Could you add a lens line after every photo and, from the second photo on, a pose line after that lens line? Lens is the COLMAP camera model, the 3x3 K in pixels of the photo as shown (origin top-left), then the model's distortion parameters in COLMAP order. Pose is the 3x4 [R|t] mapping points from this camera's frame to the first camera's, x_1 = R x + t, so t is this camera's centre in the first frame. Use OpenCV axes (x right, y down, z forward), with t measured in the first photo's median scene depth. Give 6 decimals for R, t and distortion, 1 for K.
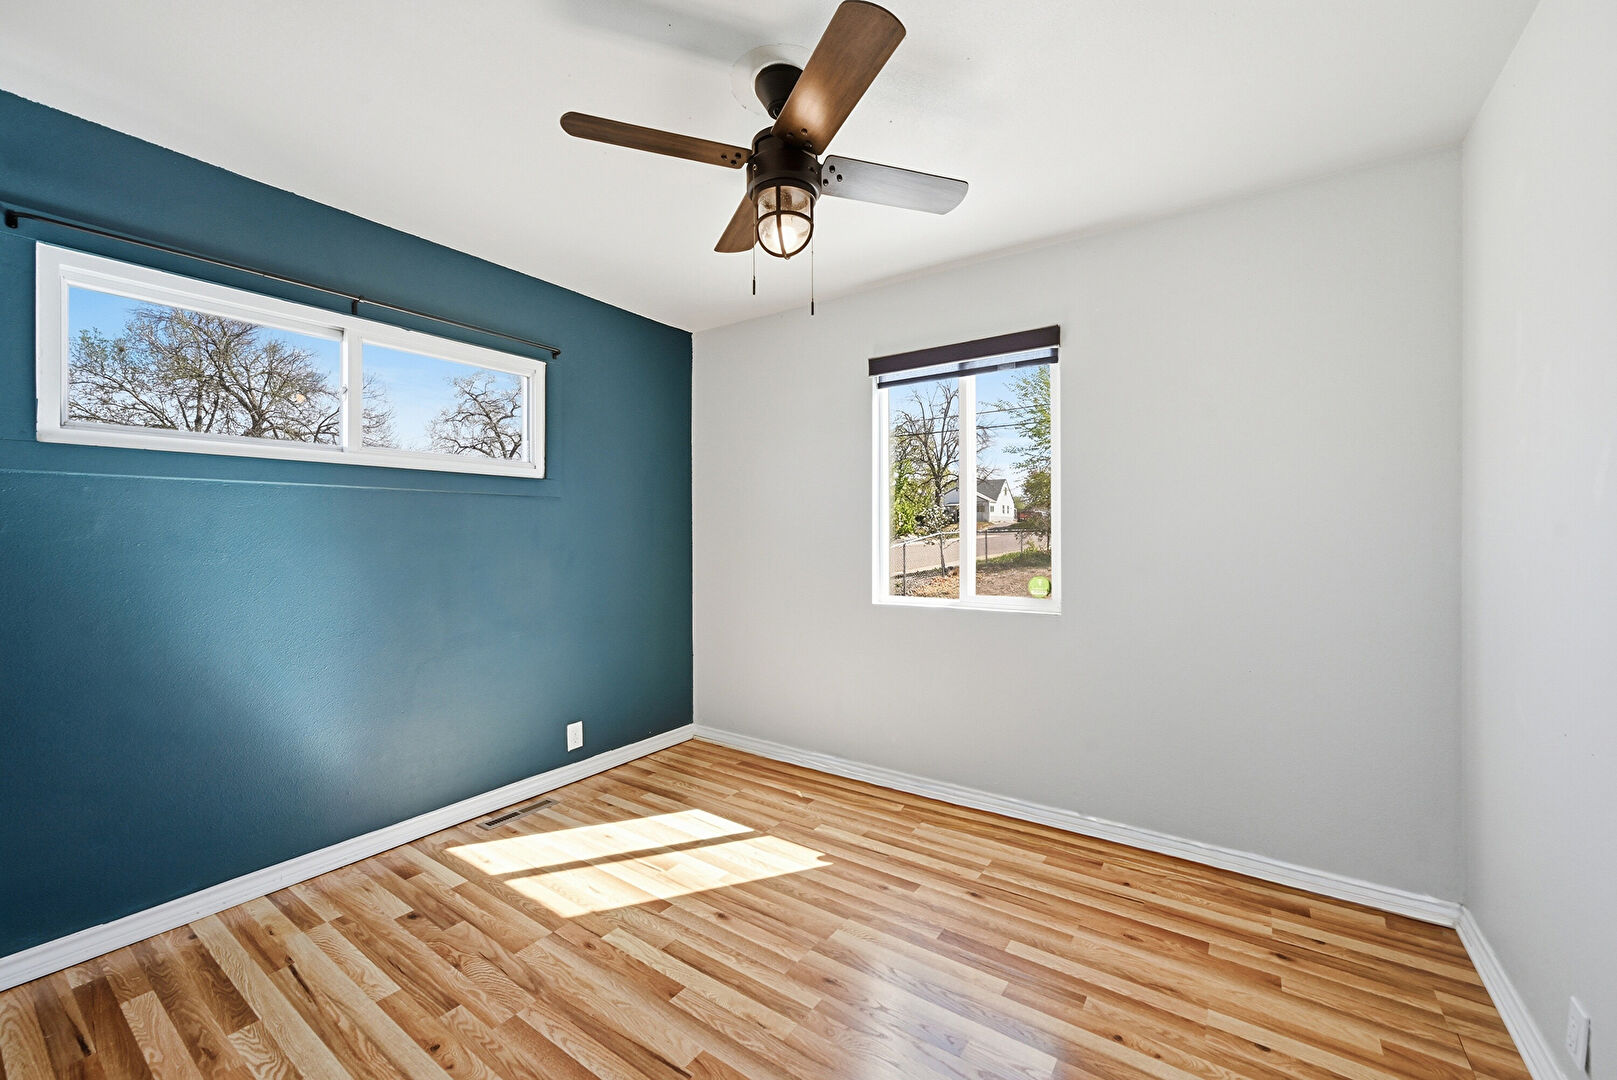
lens RADIAL K [[640.0, 0, 791.8], [0, 640.0, 528.4], [0, 0, 1]] dist [0.001098, 0.000270]
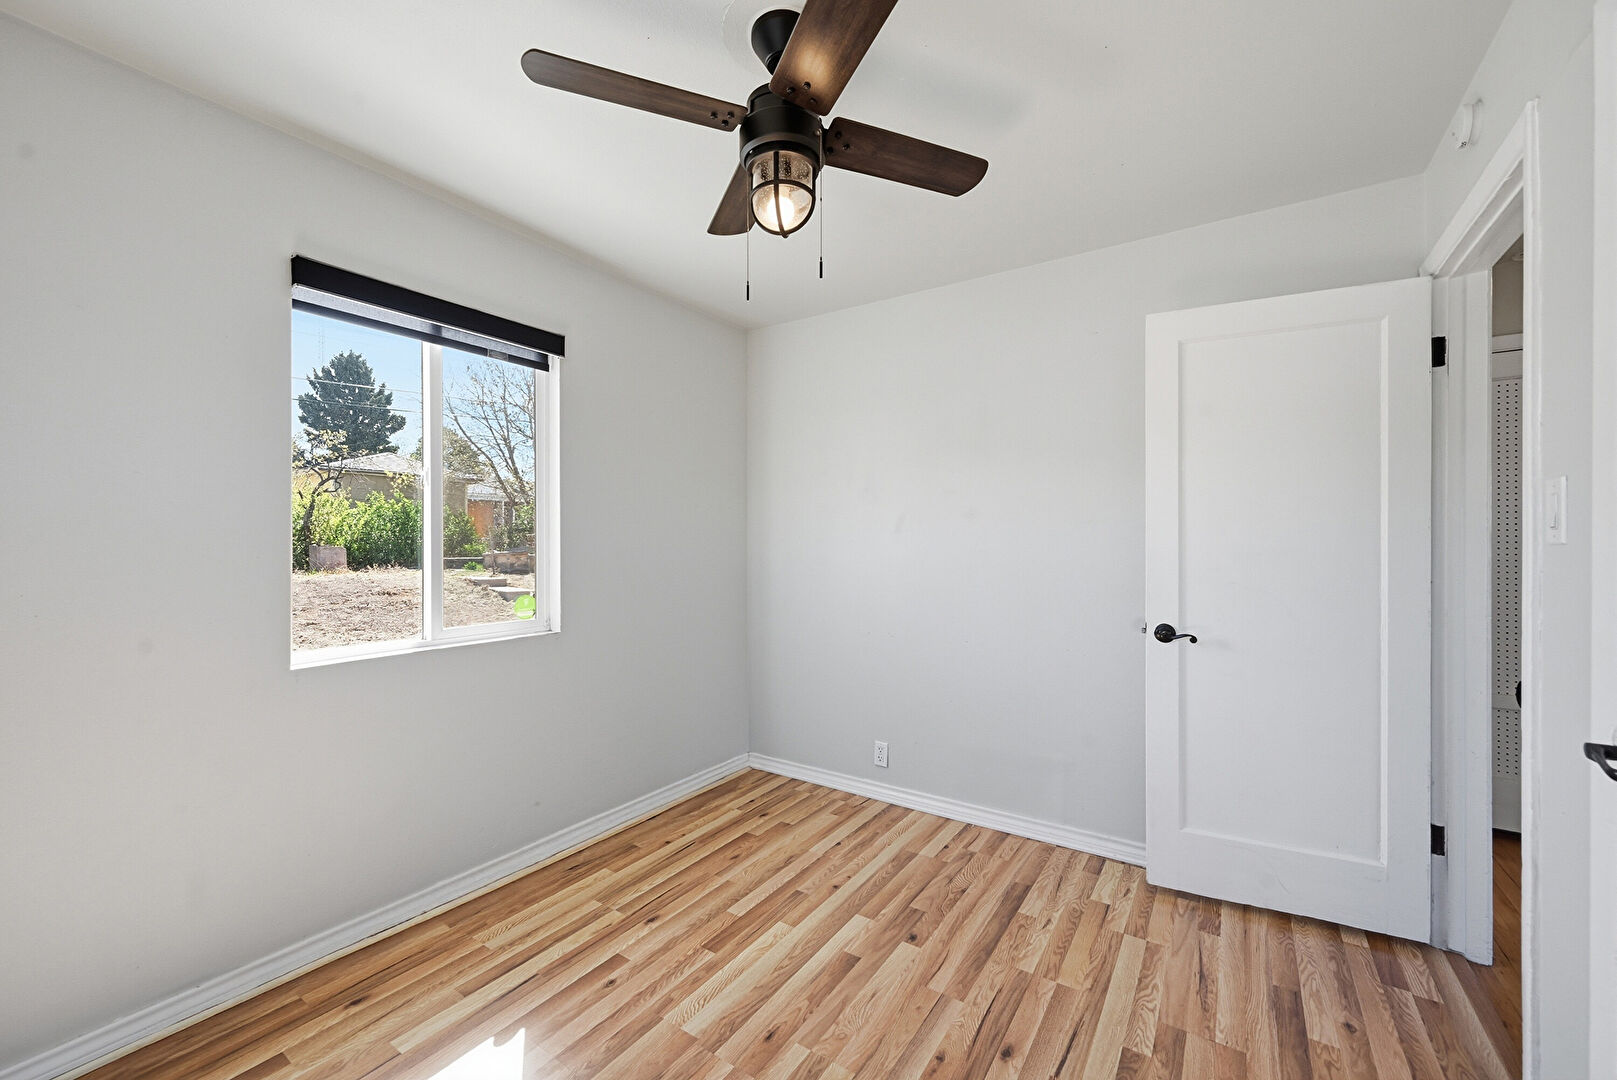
lens RADIAL K [[653.9, 0, 812.8], [0, 653.9, 540.8], [0, 0, 1]] dist [-0.000167, -0.000015]
pose [[-0.038303, 0.003120, 0.999261, -0.772523], [-0.005607, 0.999979, -0.003337, -0.004645], [-0.999250, -0.005731, -0.038285, 0.850559]]
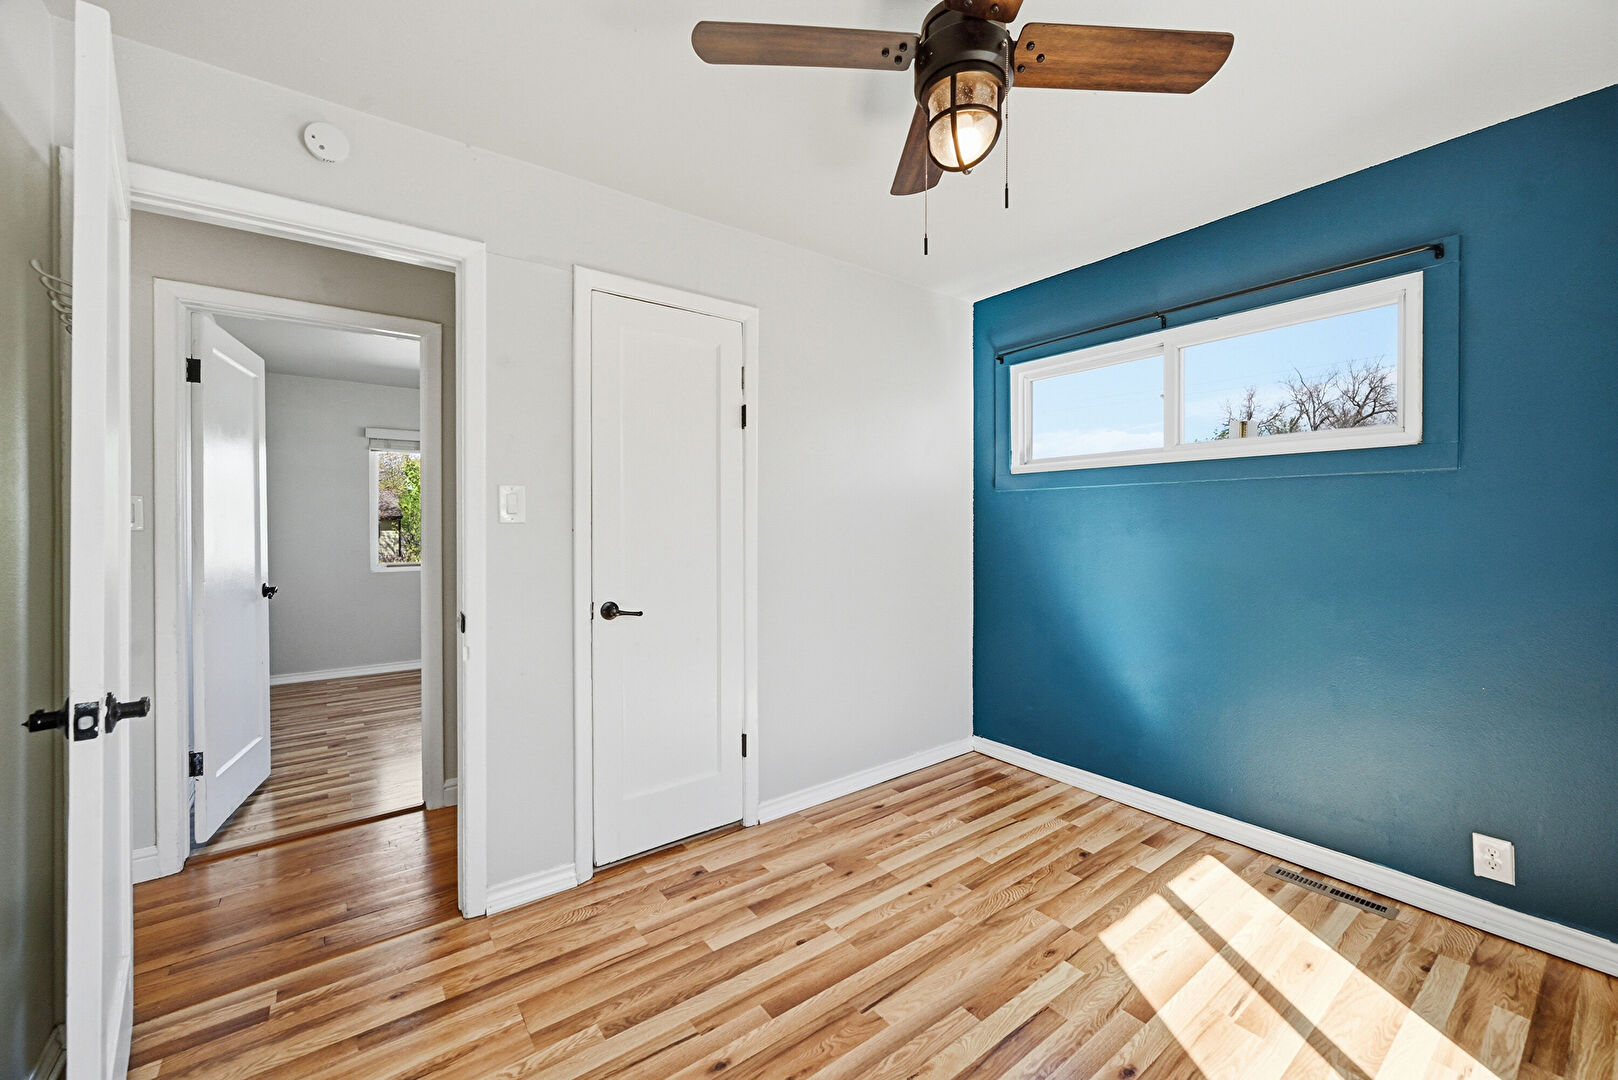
lens RADIAL K [[633.4, 0, 828.0], [0, 633.4, 528.8], [0, 0, 1]] dist [-0.000593, 0.000005]
pose [[-0.273392, 0.009609, -0.961855, 0.657139], [0.009285, 0.999930, 0.007350, 0.000979], [0.961858, -0.006922, -0.273462, 0.898984]]
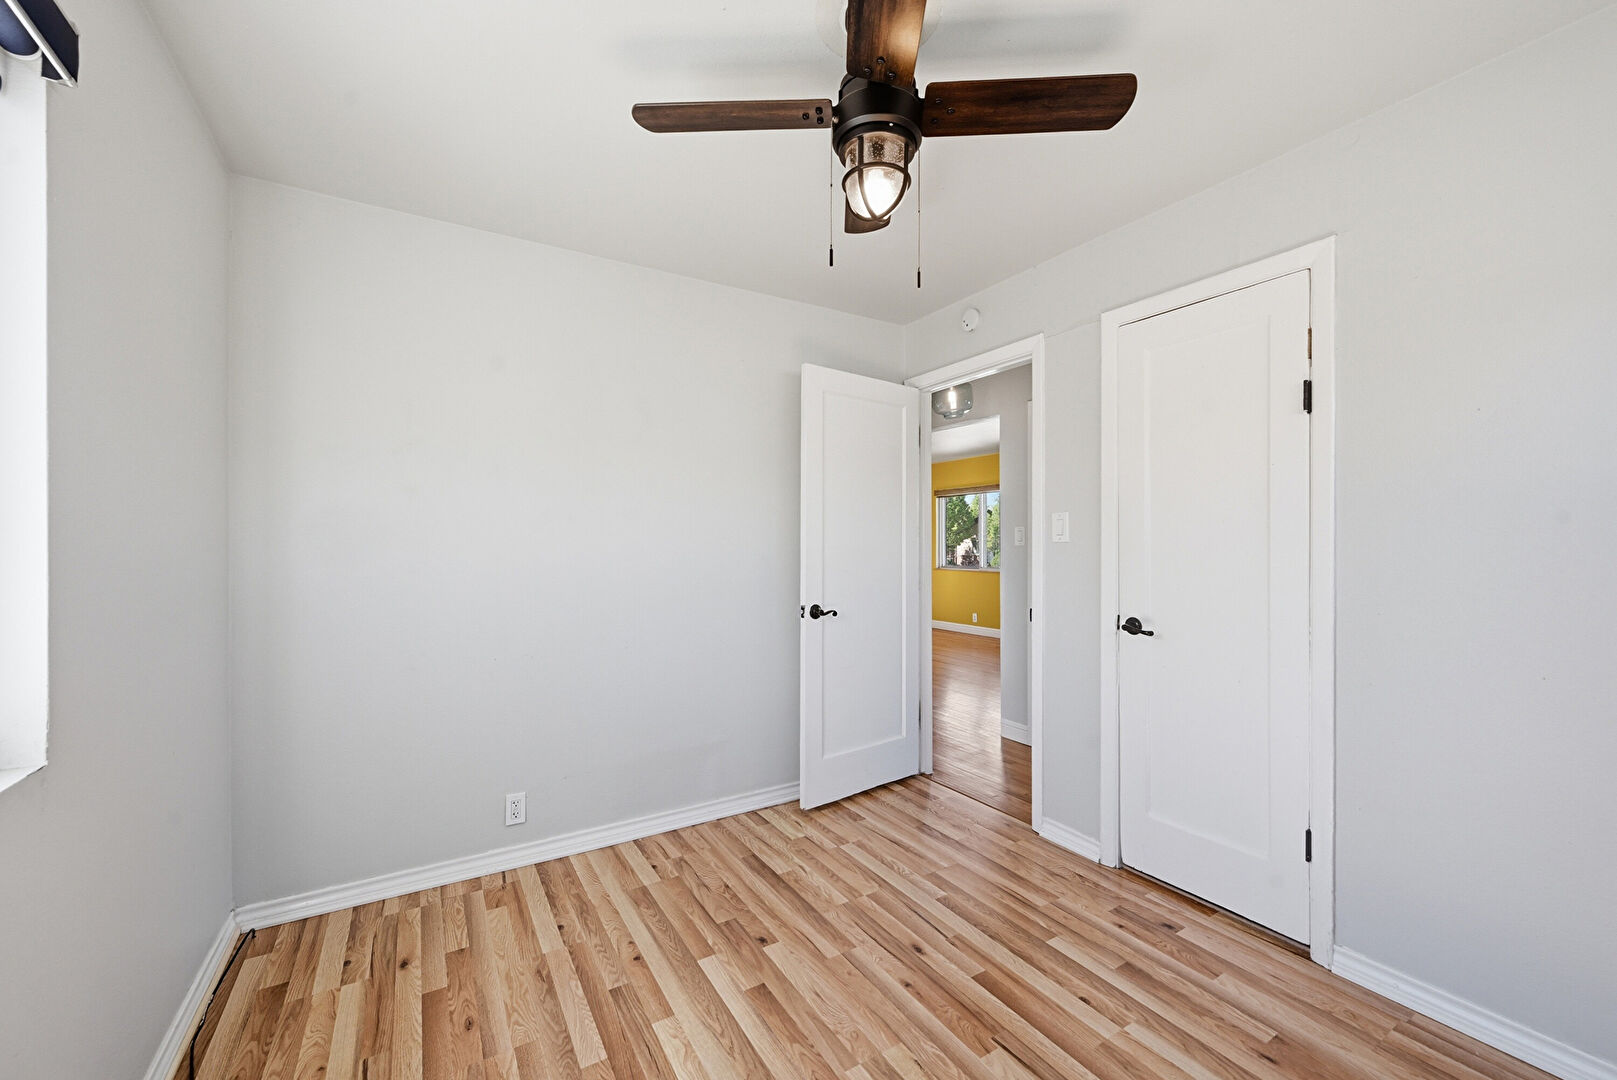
lens RADIAL K [[653.9, 0, 812.8], [0, 653.9, 540.8], [0, 0, 1]] dist [-0.000167, -0.000015]
pose [[-0.928469, 0.006651, 0.371349, -0.213278], [0.003707, 0.999956, -0.008640, 0.000911], [-0.371391, -0.006645, -0.928453, 1.562855]]
